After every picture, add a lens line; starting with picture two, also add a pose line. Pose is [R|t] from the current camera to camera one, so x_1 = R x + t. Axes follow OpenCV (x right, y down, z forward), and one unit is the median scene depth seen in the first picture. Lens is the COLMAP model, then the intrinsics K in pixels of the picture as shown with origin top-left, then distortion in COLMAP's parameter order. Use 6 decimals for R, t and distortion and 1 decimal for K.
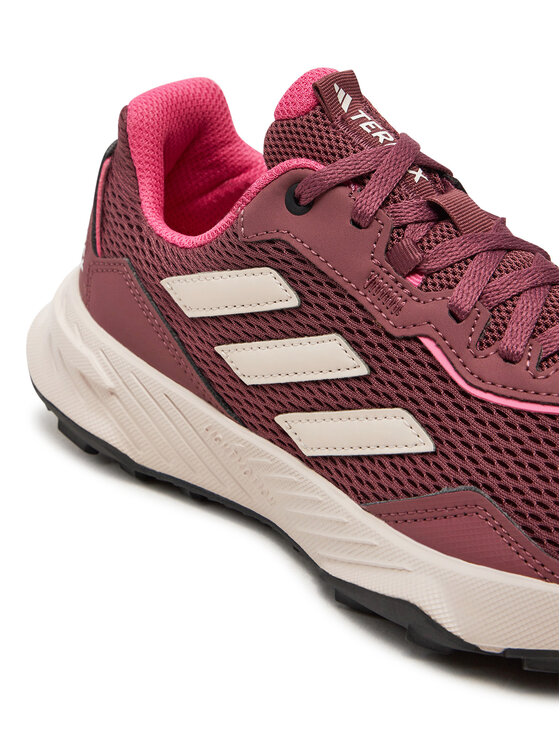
lens RADIAL K [[1518.3, 0, 280.0], [0, 1518.3, 373.0], [0, 0, 1]] dist [0.004441, -0.000549]
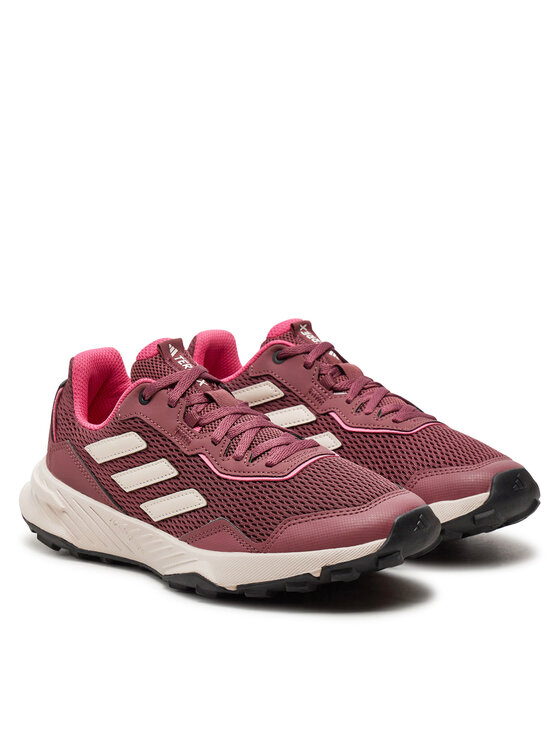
lens RADIAL K [[2196.6, 0, 280.0], [0, 2196.6, 373.0], [0, 0, 1]] dist [0.020504, -0.367568]
pose [[0.996564, -0.065980, -0.050071, 0.354006], [0.054517, 0.977620, -0.203192, 0.479594], [0.062357, 0.199764, 0.977858, -1.957223]]
